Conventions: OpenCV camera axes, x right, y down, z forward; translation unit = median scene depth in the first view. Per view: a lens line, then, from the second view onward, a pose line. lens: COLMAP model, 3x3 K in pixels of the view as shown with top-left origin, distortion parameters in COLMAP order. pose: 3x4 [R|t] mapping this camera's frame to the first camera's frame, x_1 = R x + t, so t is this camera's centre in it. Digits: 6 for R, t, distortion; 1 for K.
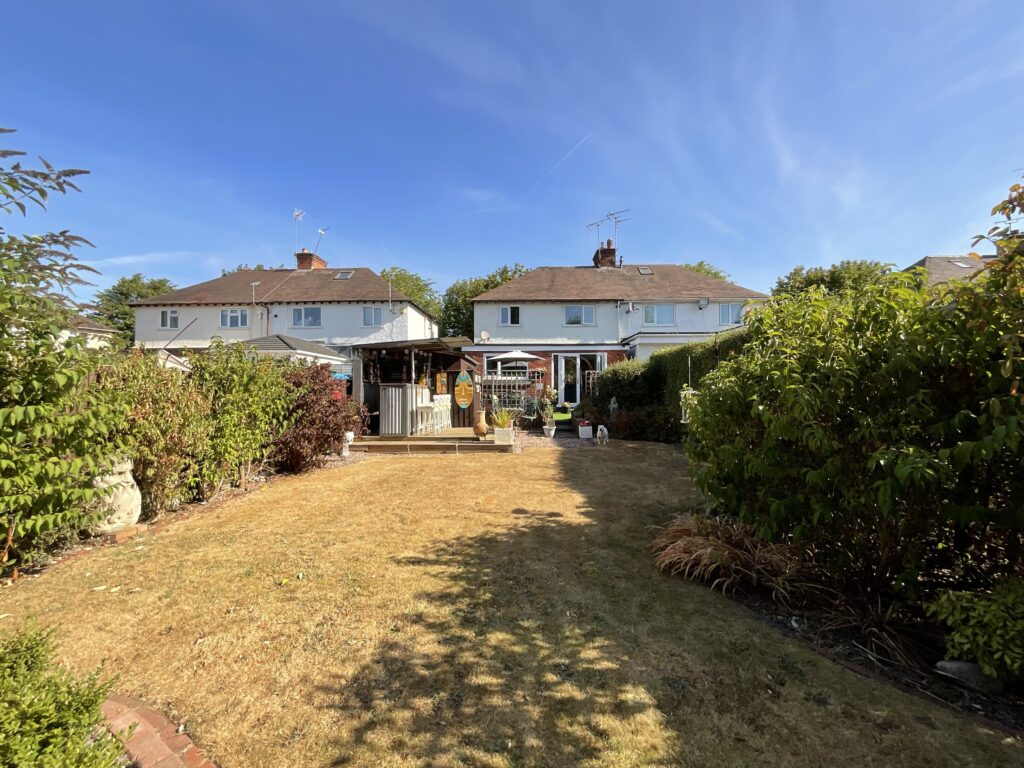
lens RADIAL K [[416.1, 0, 512.0], [0, 416.1, 384.0], [0, 0, 1]] dist [-0.000545, 0.000255]
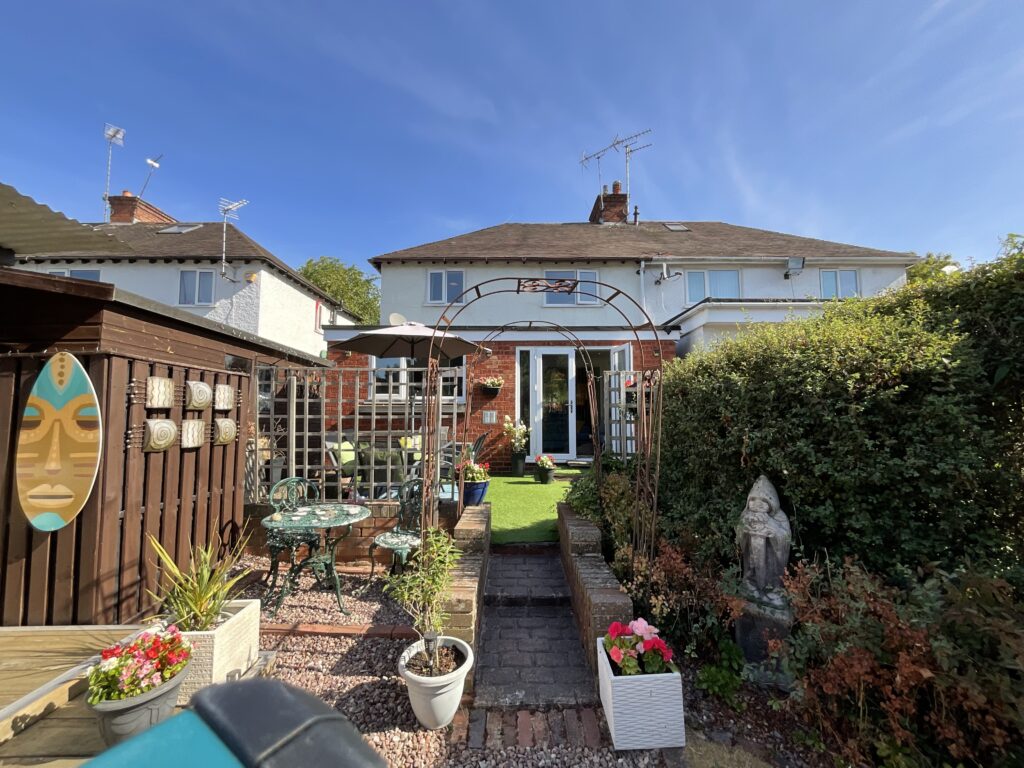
lens RADIAL K [[416.1, 0, 512.0], [0, 416.1, 384.0], [0, 0, 1]] dist [-0.000545, 0.000255]
pose [[0.999391, 0.005202, 0.034518, 0.075339], [-0.003030, 0.998029, -0.062686, -0.002443], [-0.034776, 0.062543, 0.997436, 0.534675]]
